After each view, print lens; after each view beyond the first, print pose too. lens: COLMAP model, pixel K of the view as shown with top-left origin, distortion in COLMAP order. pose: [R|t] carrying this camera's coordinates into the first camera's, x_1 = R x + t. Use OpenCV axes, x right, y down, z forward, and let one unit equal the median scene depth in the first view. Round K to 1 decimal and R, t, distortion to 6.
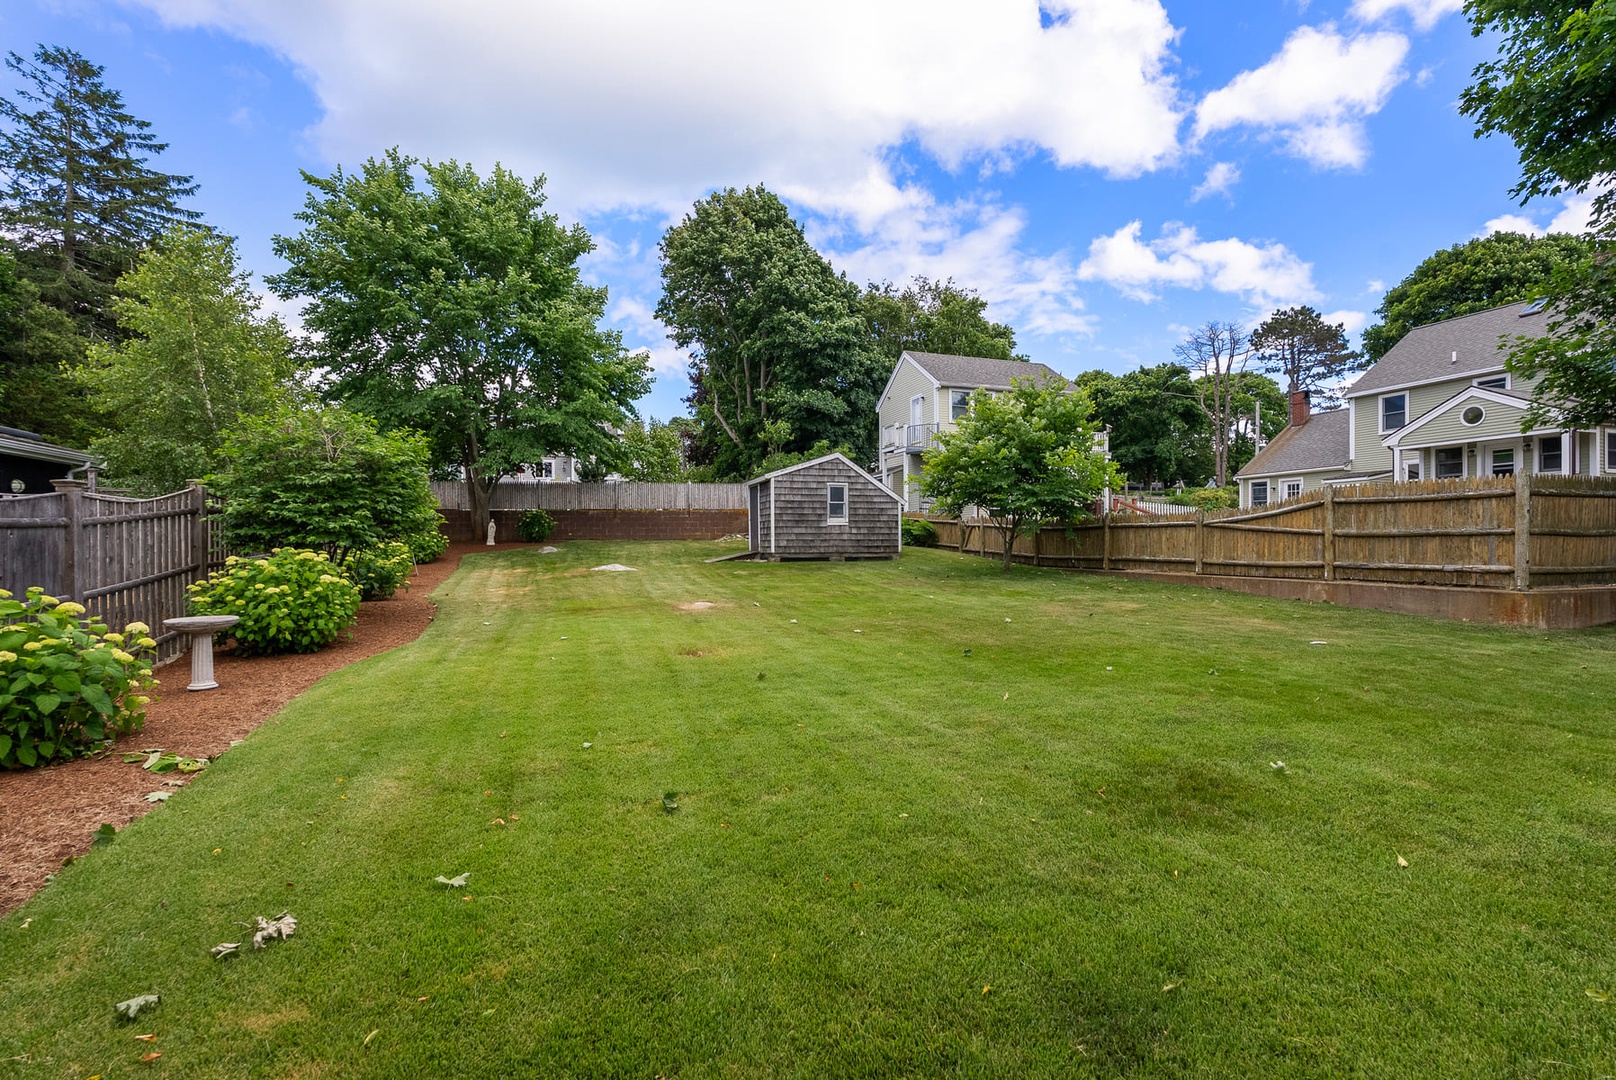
lens RADIAL K [[722.5, 0, 808.0], [0, 722.5, 540.0], [0, 0, 1]] dist [0.000273, 0.000482]
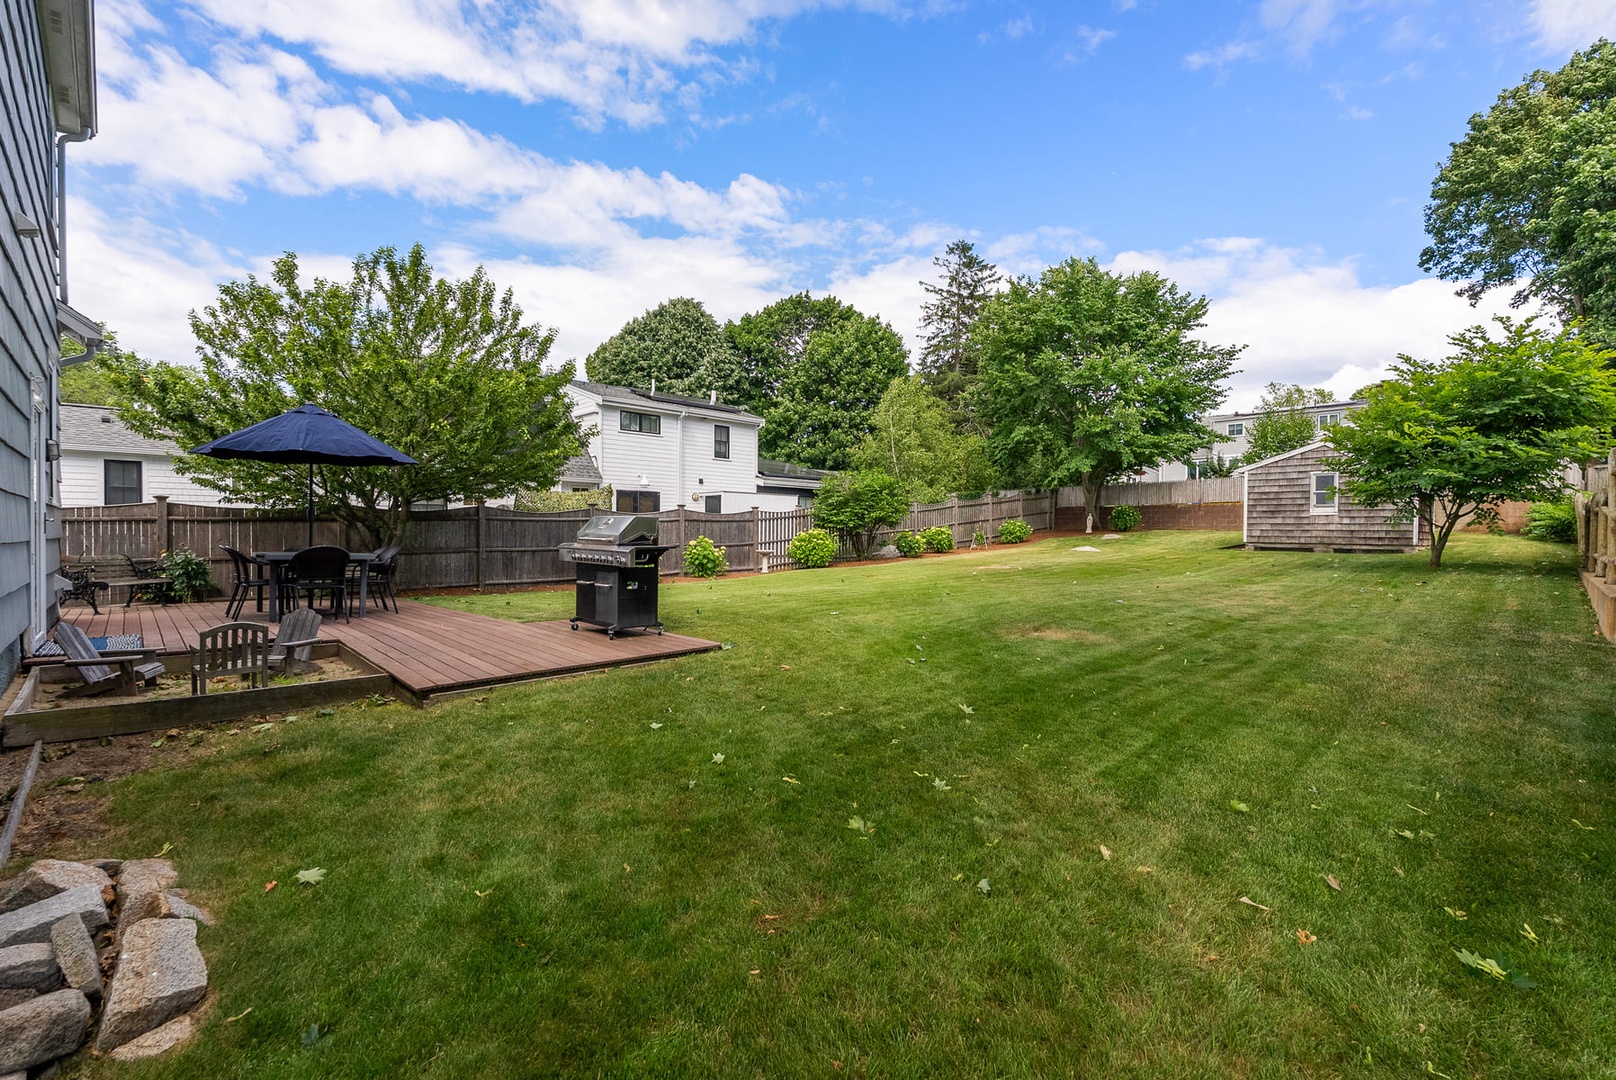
lens RADIAL K [[722.5, 0, 808.0], [0, 722.5, 540.0], [0, 0, 1]] dist [0.000273, 0.000482]
pose [[0.399028, 0.018026, -0.916761, 0.646630], [-0.003378, 0.999829, 0.018189, -0.002435], [0.916932, -0.004161, 0.399021, -0.014444]]
